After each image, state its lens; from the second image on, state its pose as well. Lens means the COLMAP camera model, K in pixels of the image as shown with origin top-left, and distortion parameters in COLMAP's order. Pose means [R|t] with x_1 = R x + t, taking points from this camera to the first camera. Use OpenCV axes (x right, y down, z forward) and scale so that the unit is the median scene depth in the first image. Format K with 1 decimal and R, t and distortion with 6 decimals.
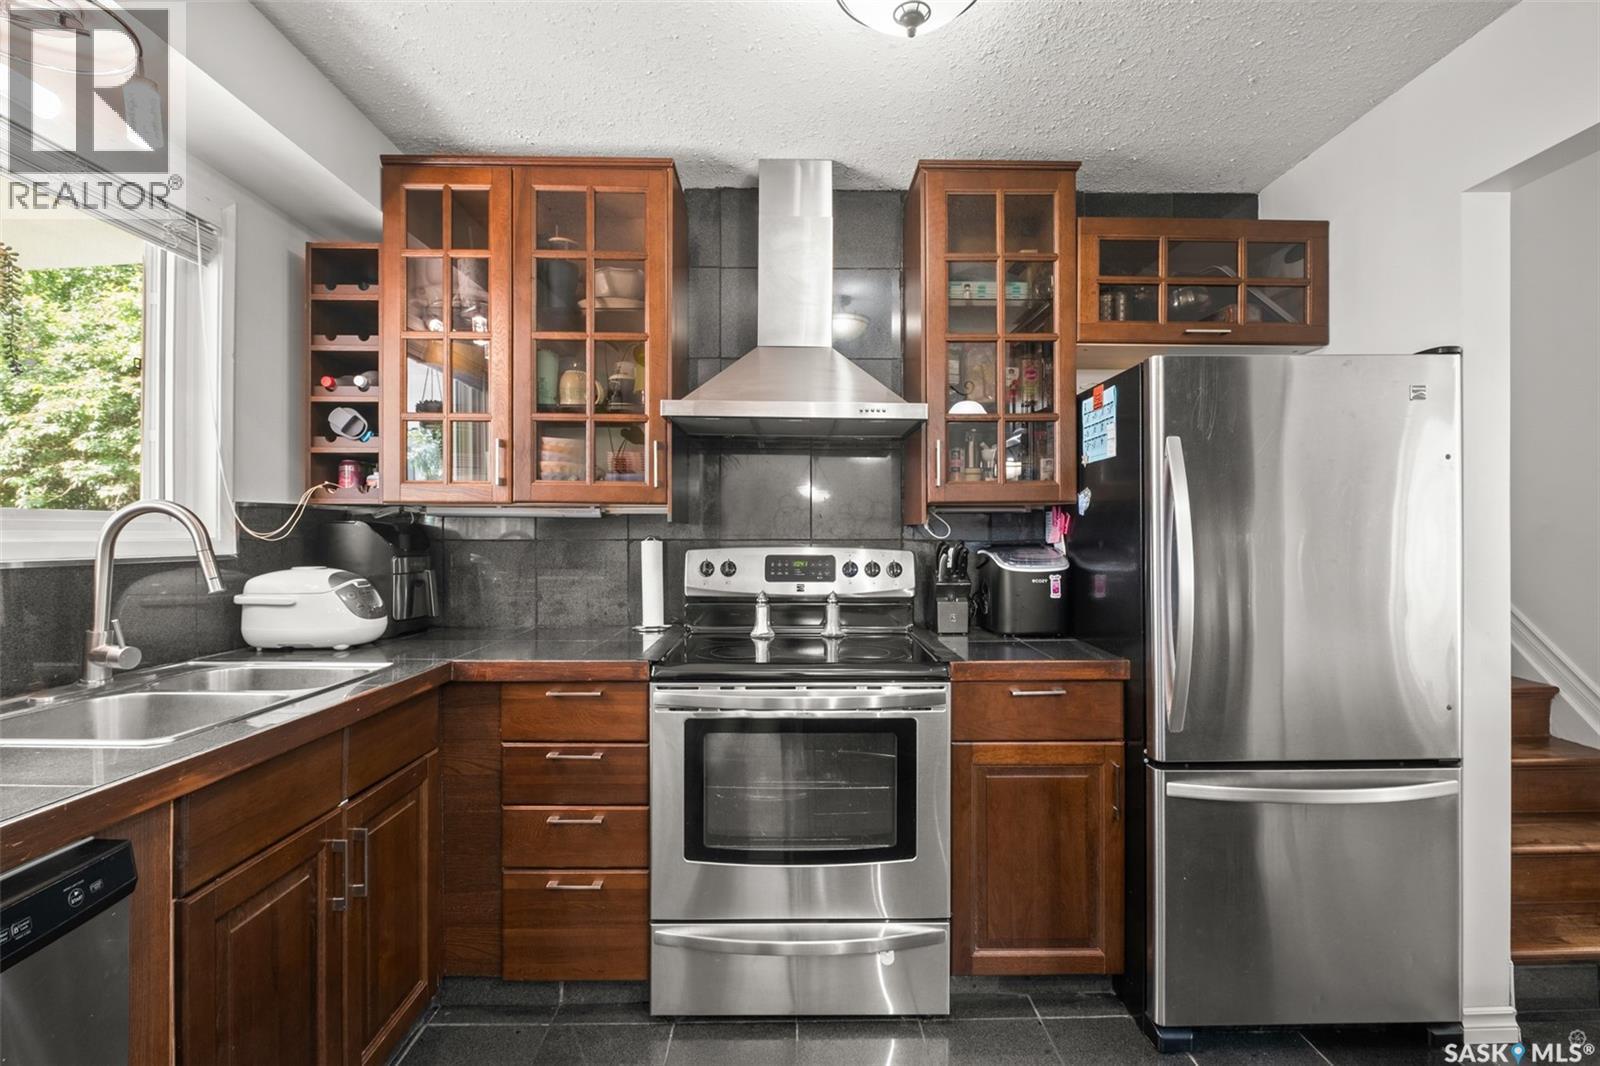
lens RADIAL K [[715.5, 0, 810.0], [0, 715.5, 534.3], [0, 0, 1]] dist [-0.002762, -0.000583]
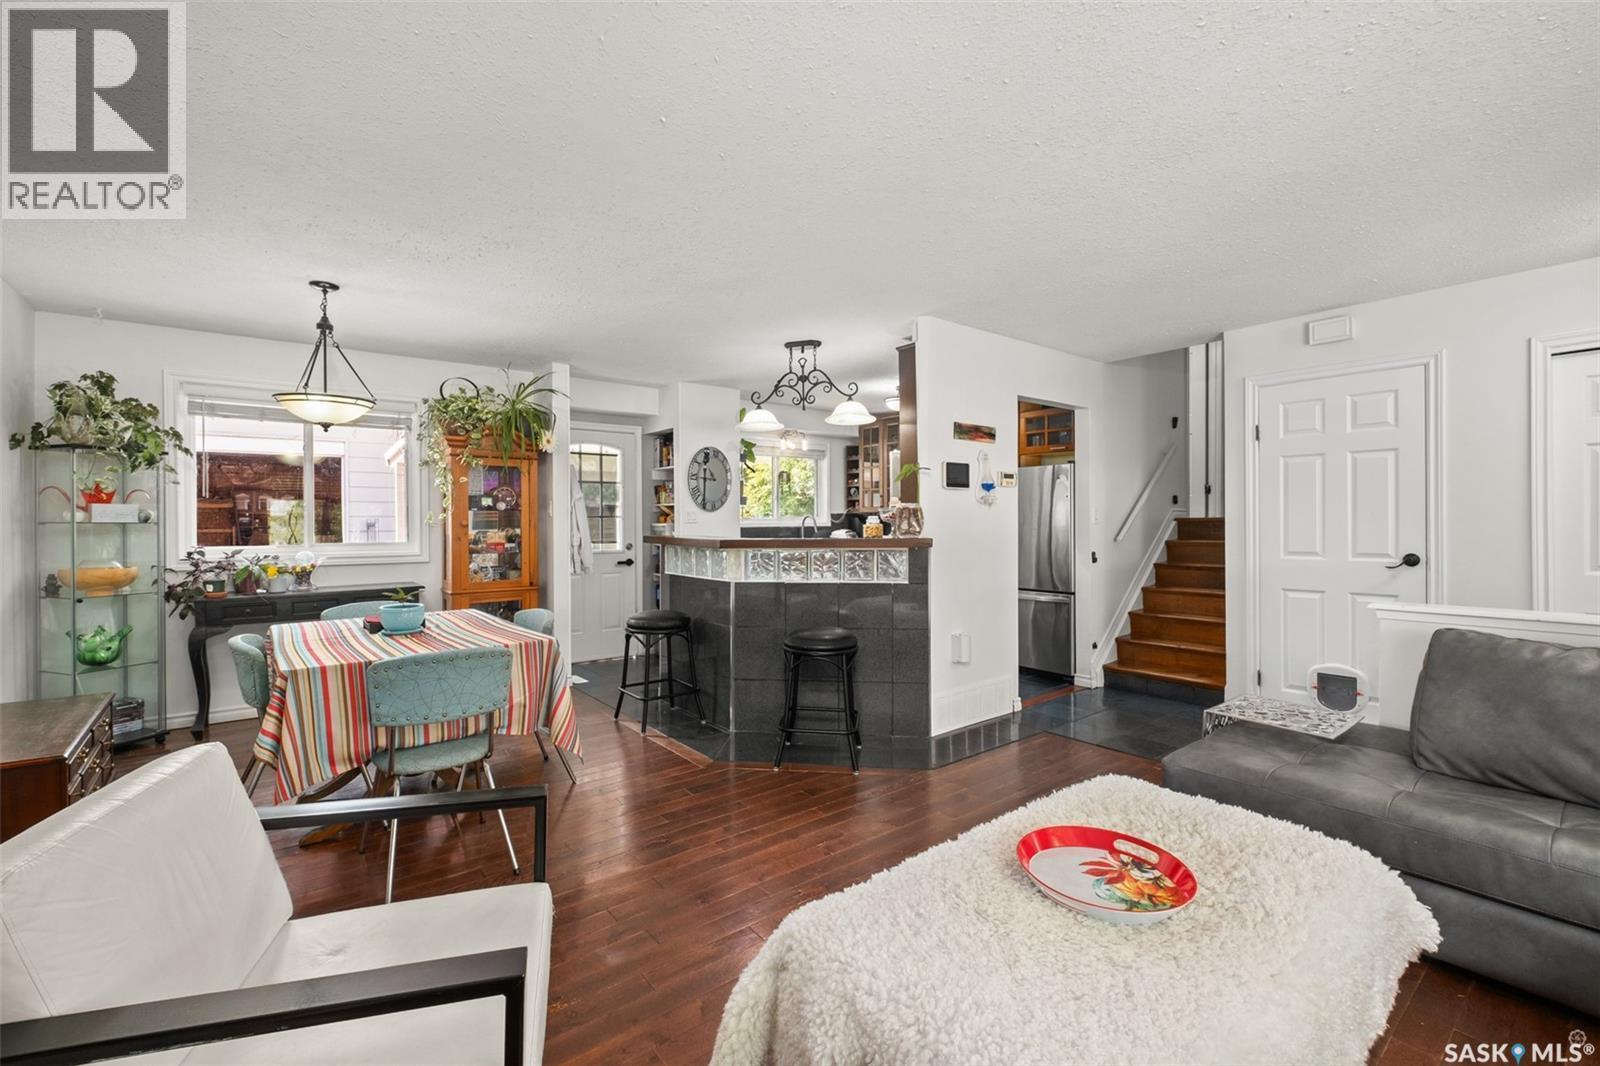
lens RADIAL K [[674.8, 0, 803.4], [0, 674.8, 540.8], [0, 0, 1]] dist [-0.016683, -0.000657]
pose [[0.602479, 0.022124, -0.797828, 2.065062], [0.004269, 0.999512, 0.030940, -0.007106], [0.798123, -0.022046, 0.602090, -1.384817]]
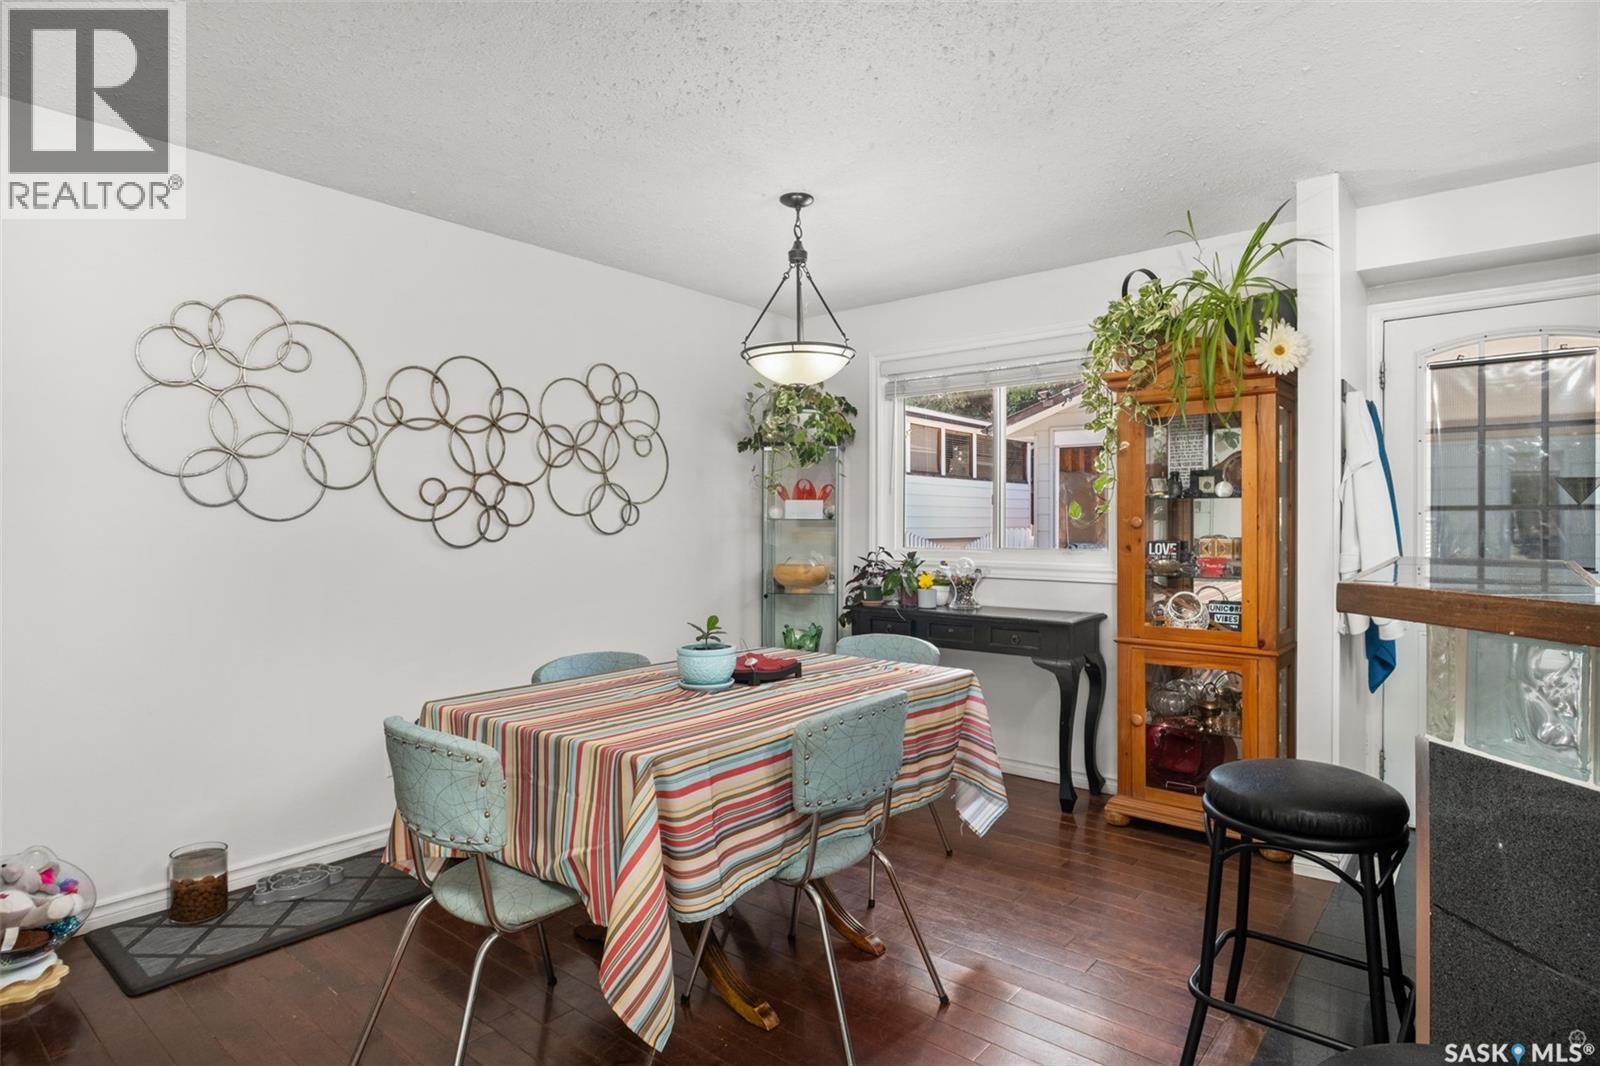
lens RADIAL K [[858.3, 0, 803.8], [0, 858.3, 518.1], [0, 0, 1]] dist [-0.001253, -0.000105]
pose [[-0.646665, 0.000163, -0.762774, 1.278363], [0.001907, 0.999997, -0.001403, -0.003460], [0.762771, -0.002362, -0.646664, -0.372191]]
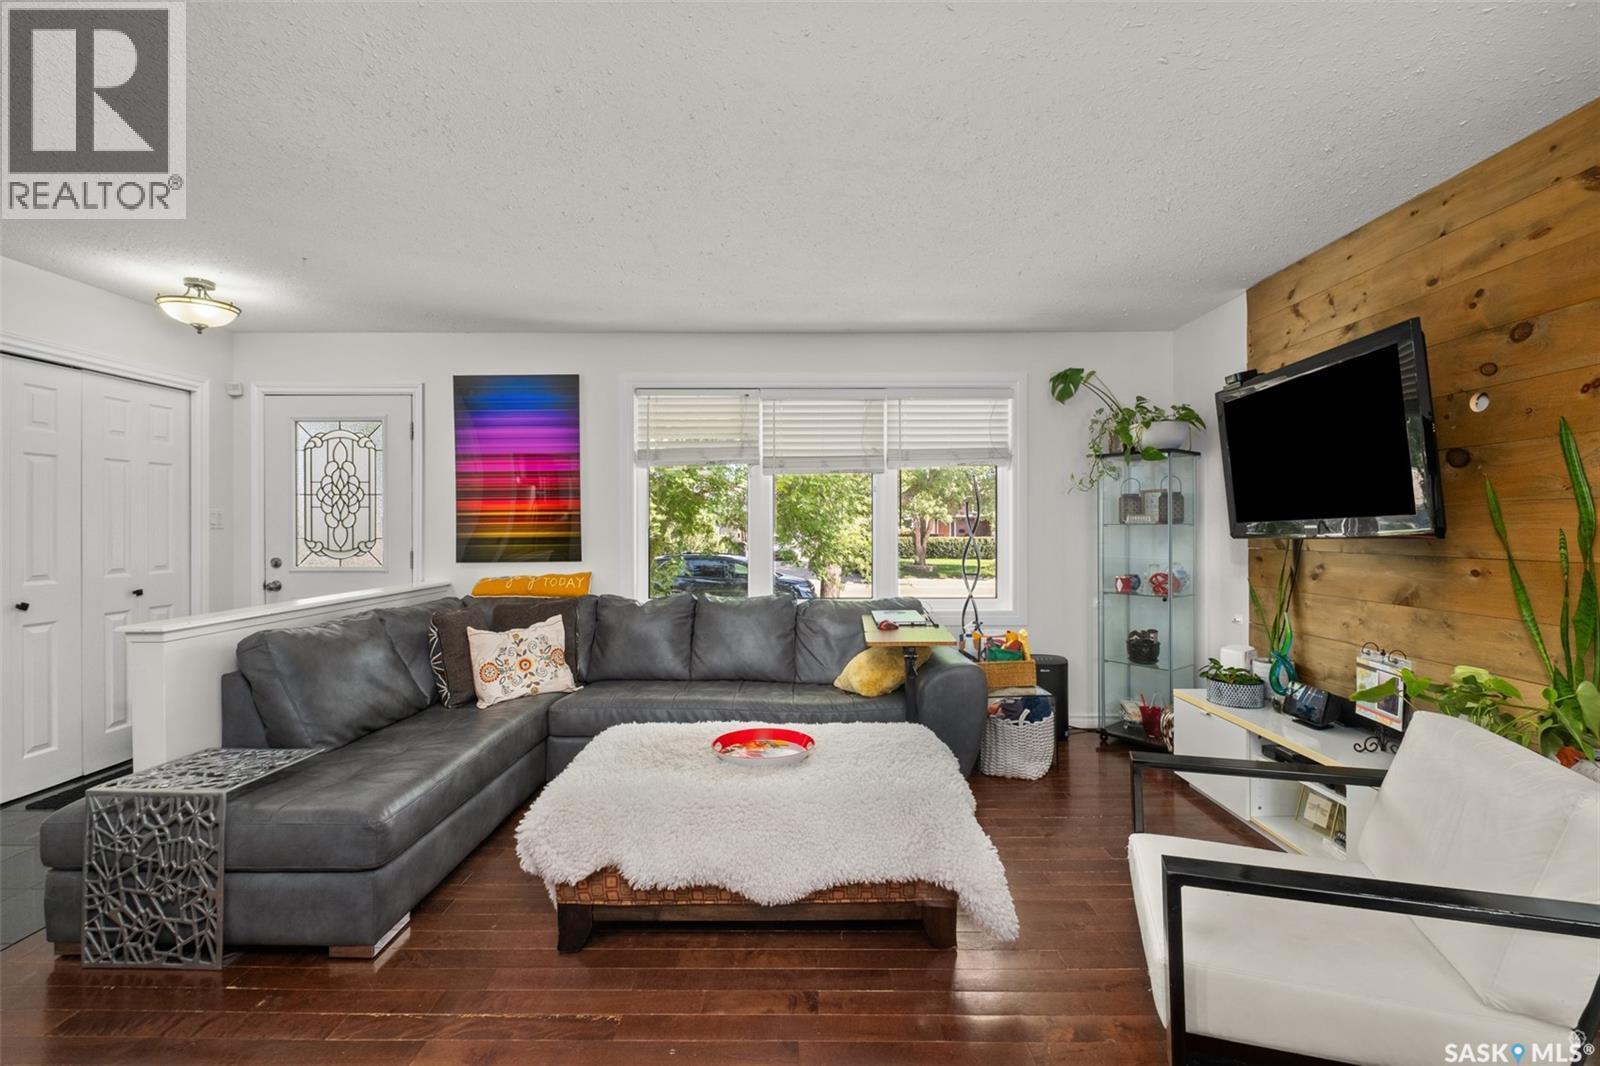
lens RADIAL K [[682.4, 0, 803.0], [0, 682.4, 524.6], [0, 0, 1]] dist [-0.003631, -0.003566]
pose [[0.024027, 0.007473, 0.999683, 0.648267], [0.000608, 0.999972, -0.007489, -0.002022], [-0.999711, 0.000787, 0.024021, -0.848016]]
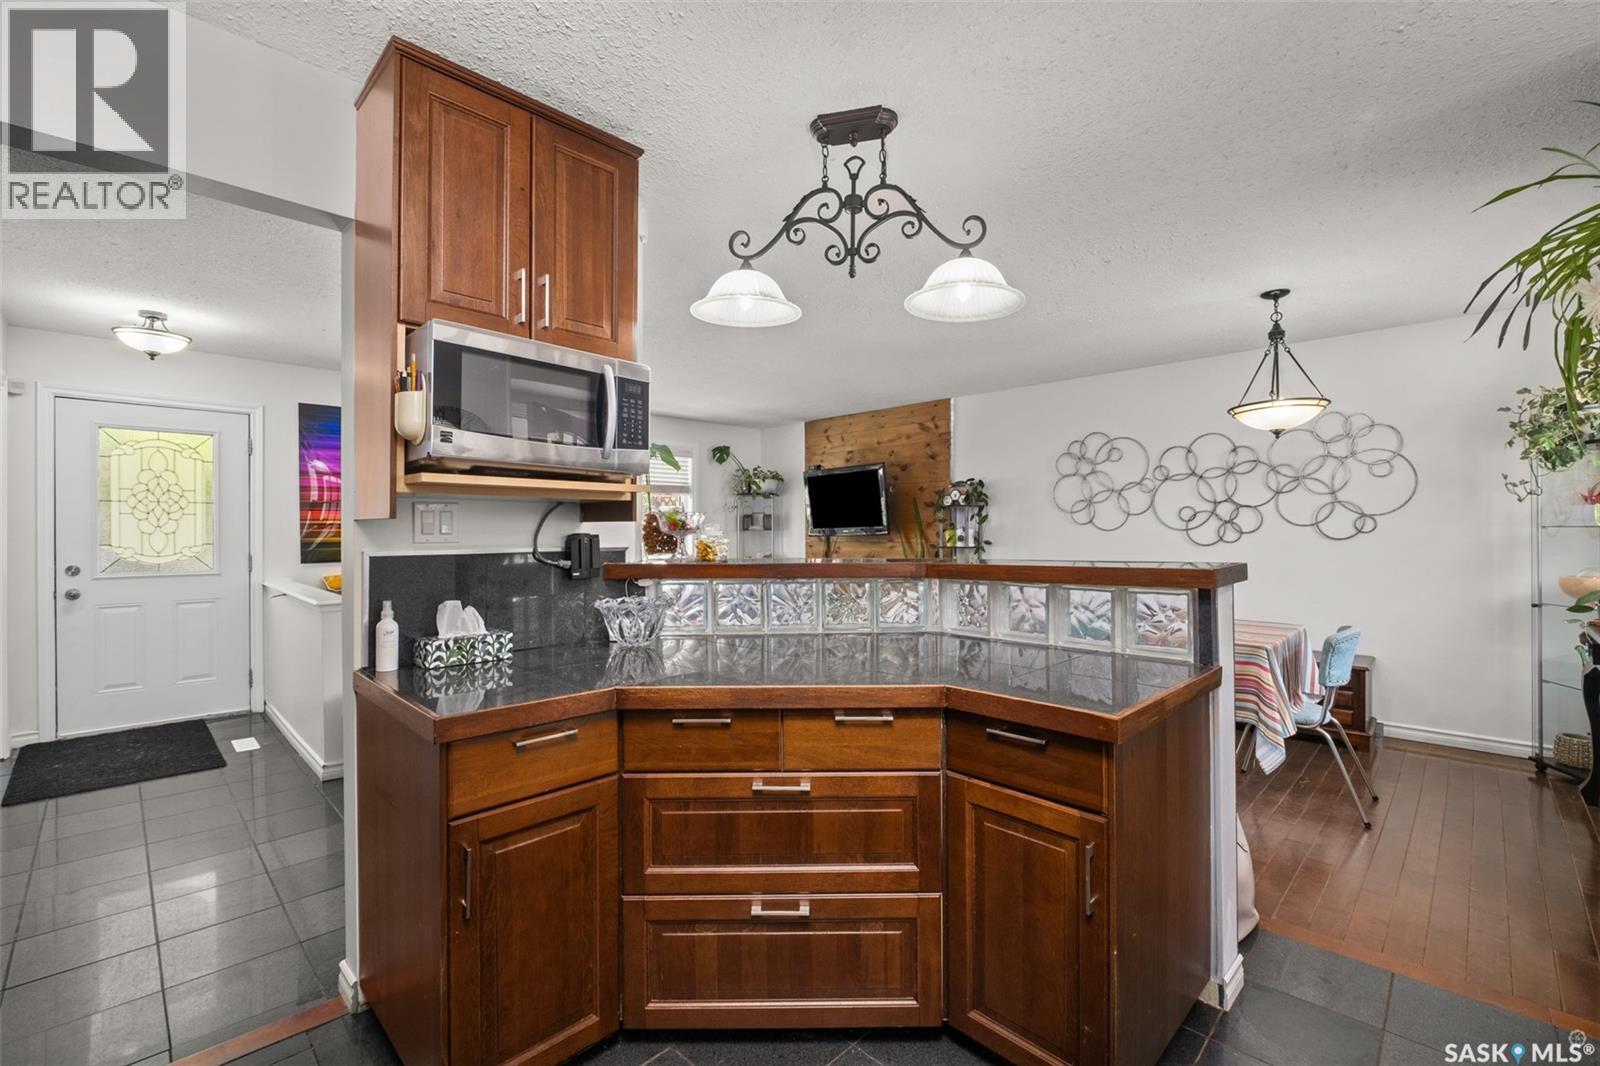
lens RADIAL K [[682.4, 0, 794.5], [0, 682.4, 527.7], [0, 0, 1]] dist [-0.003631, -0.003566]
pose [[-0.691089, 0.009339, 0.722709, -0.197972], [0.005734, 0.999956, -0.007438, -0.001127], [-0.722747, -0.000997, -0.691112, 0.570366]]
